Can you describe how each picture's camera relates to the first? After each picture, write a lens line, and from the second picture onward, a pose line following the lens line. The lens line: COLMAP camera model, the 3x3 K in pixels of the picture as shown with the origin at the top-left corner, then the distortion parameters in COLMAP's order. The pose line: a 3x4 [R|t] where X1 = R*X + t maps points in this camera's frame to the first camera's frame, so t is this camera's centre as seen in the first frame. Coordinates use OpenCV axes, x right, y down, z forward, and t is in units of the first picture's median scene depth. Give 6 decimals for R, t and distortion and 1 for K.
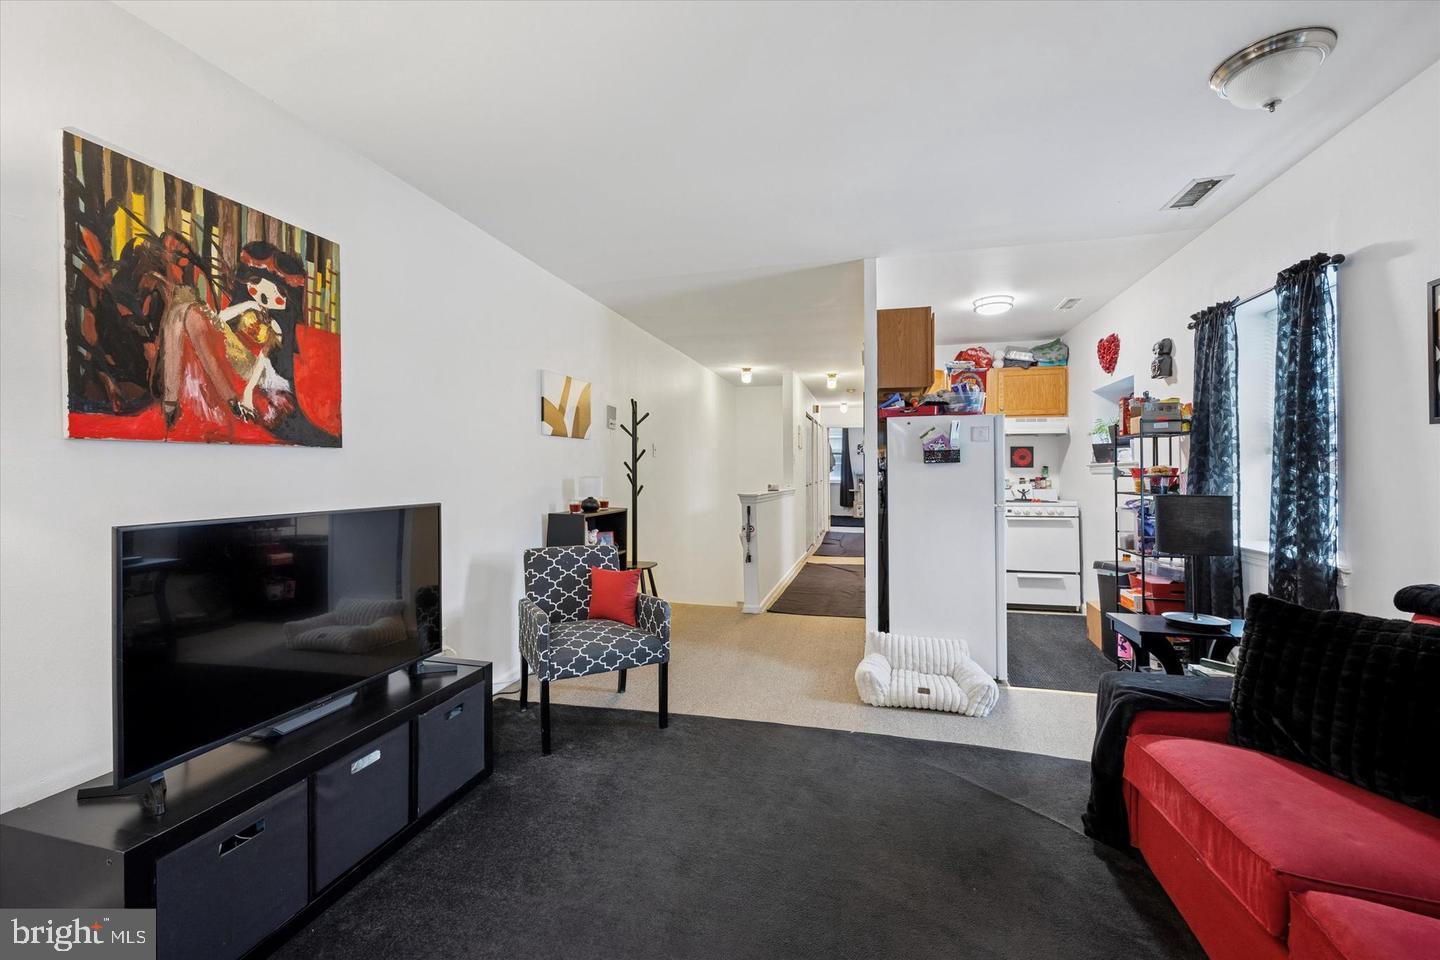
lens RADIAL K [[560.4, 0, 727.8], [0, 560.4, 469.5], [0, 0, 1]] dist [-0.001599, -0.000073]
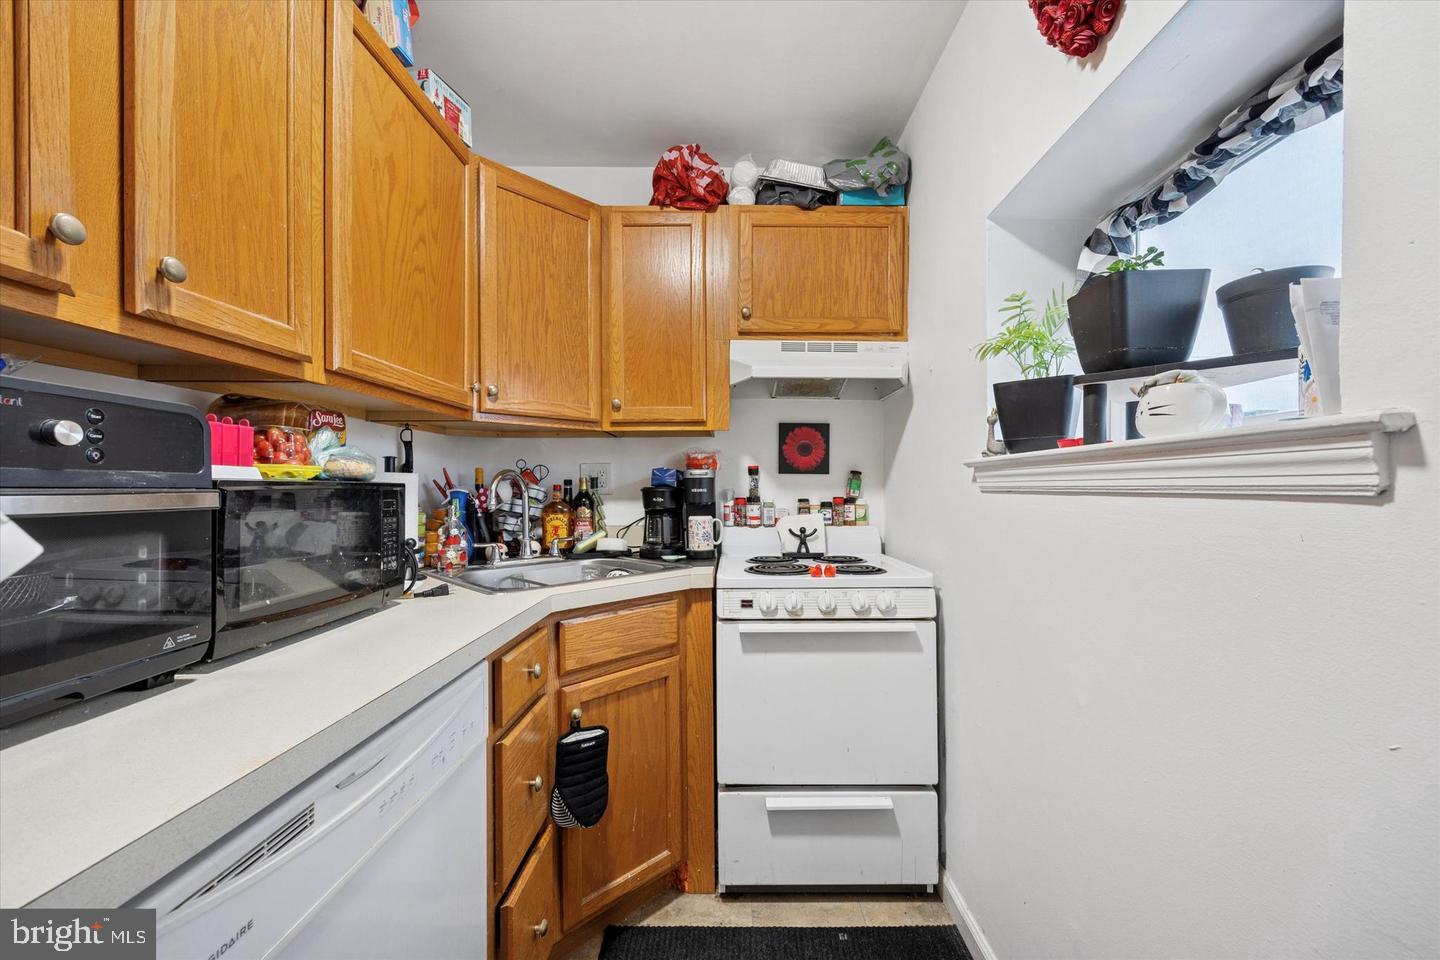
lens RADIAL K [[560.4, 0, 717.3], [0, 560.4, 485.3], [0, 0, 1]] dist [-0.001599, -0.000073]
pose [[0.970492, 0.006774, 0.241040, 0.383756], [-0.008654, 0.999940, 0.006740, 0.003052], [-0.240980, -0.008627, 0.970492, 0.648849]]
